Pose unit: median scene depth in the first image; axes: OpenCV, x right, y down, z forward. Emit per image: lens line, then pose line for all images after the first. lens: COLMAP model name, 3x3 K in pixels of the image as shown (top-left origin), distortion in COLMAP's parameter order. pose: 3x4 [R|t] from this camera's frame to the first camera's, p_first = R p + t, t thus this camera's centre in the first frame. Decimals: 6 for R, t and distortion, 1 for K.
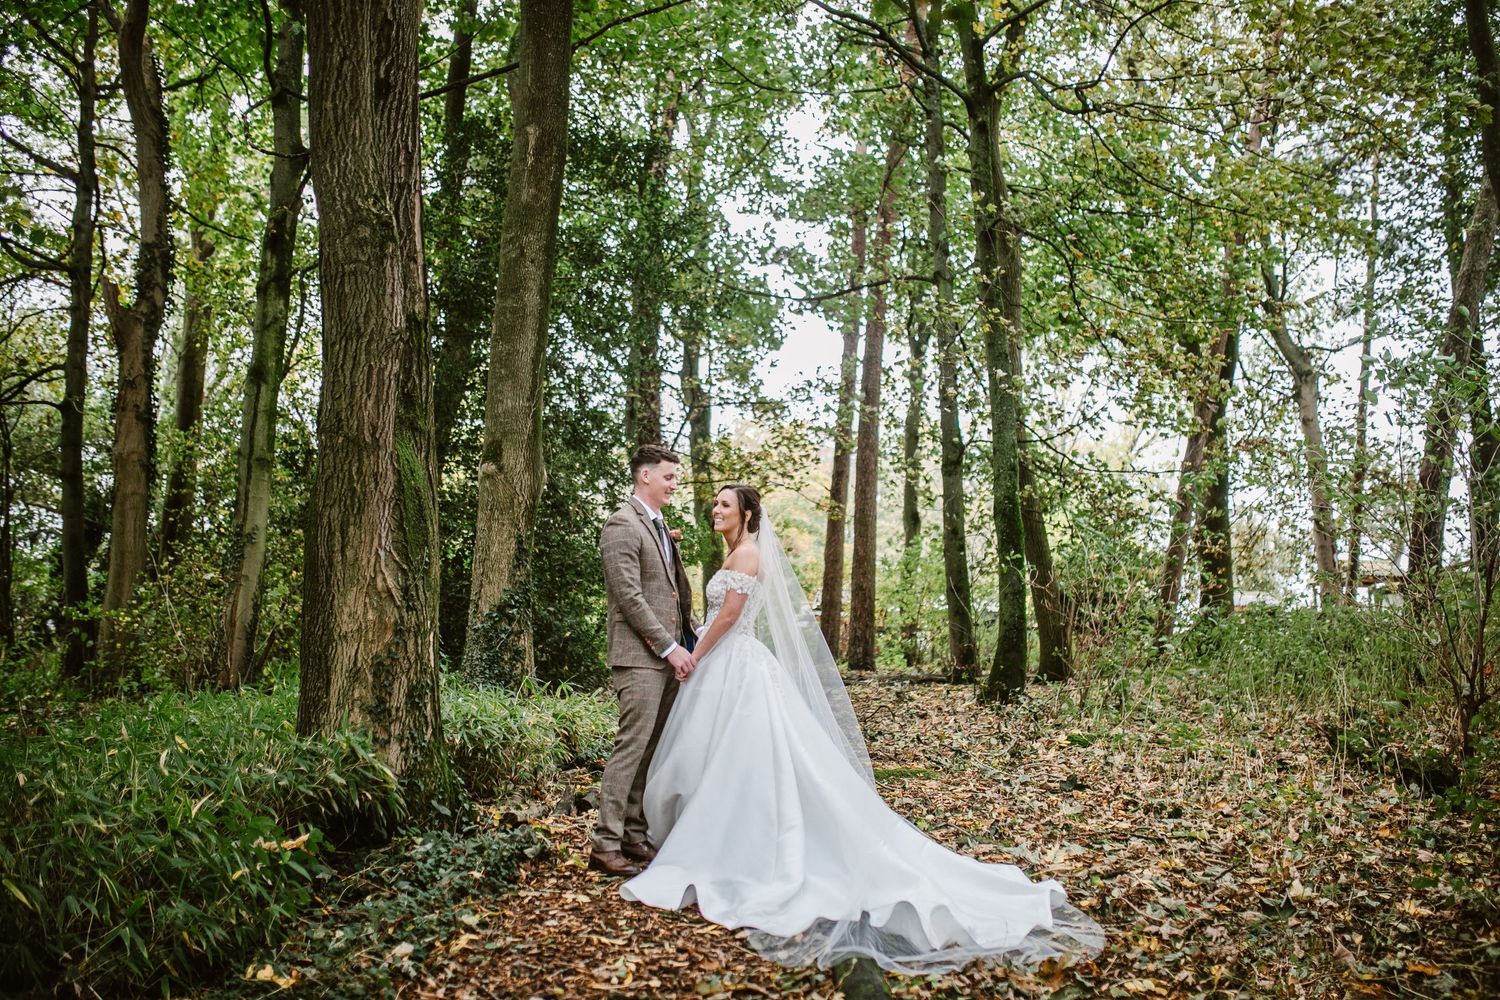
lens RADIAL K [[1428.4, 0, 743.7], [0, 1428.4, 497.8], [0, 0, 1]] dist [-0.010621, 0.000000]
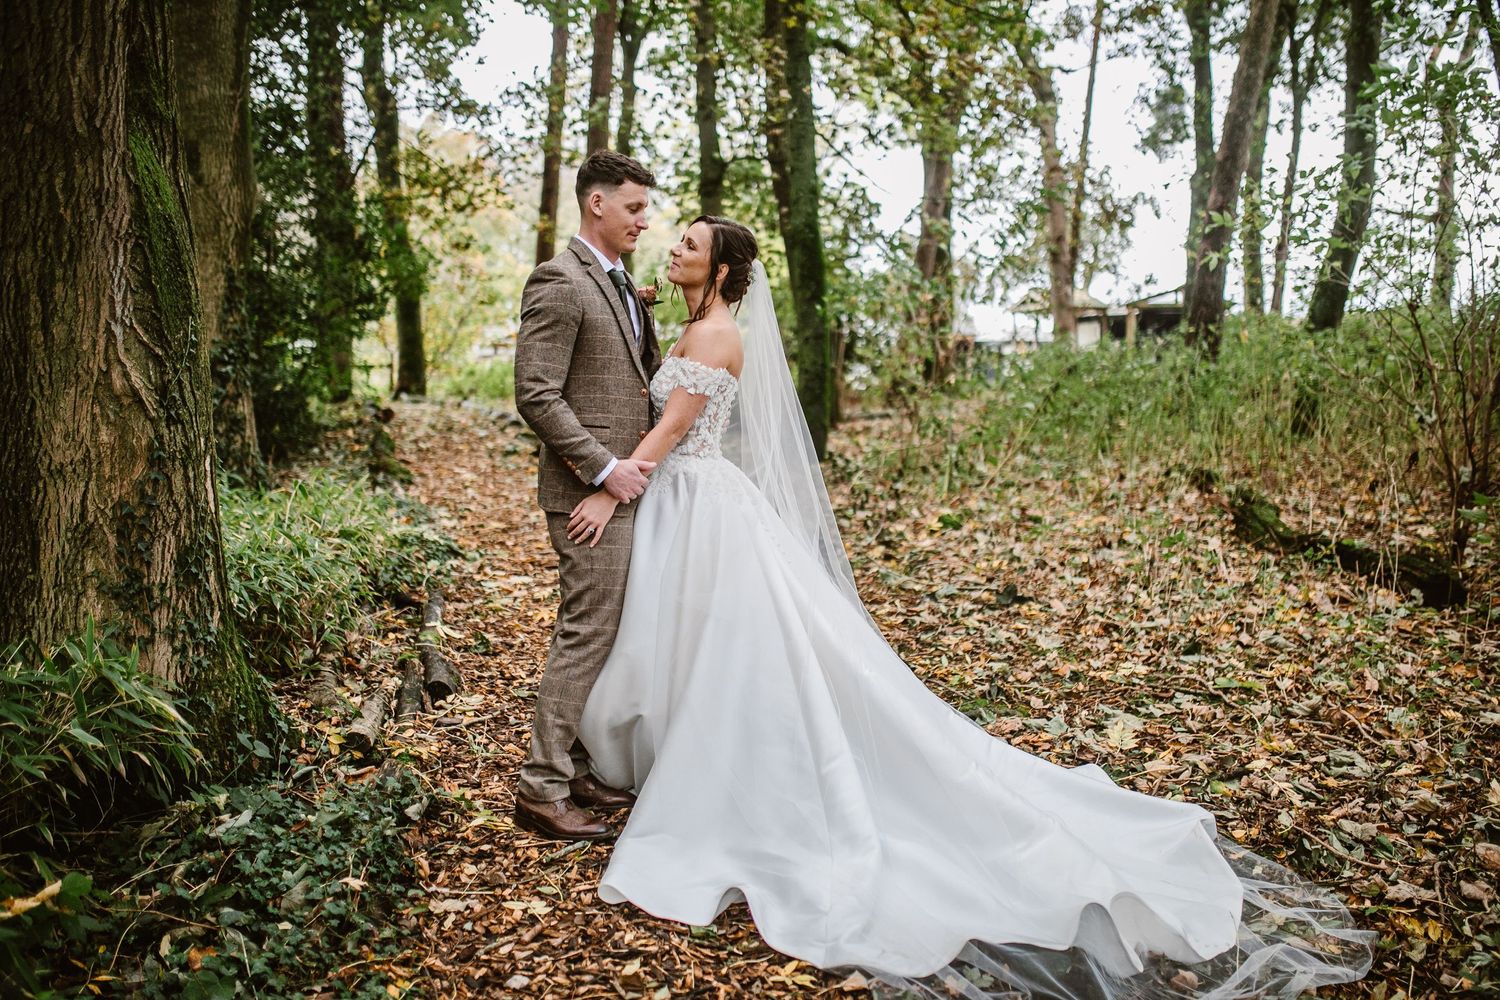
lens RADIAL K [[1428.4, 0, 759.3], [0, 1428.4, 497.4], [0, 0, 1]] dist [-0.010621, 0.000000]
pose [[0.969825, -0.028891, 0.242084, -0.141614], [-0.018489, 0.981378, 0.191193, -0.010225], [-0.243100, -0.189899, 0.951231, 0.366556]]
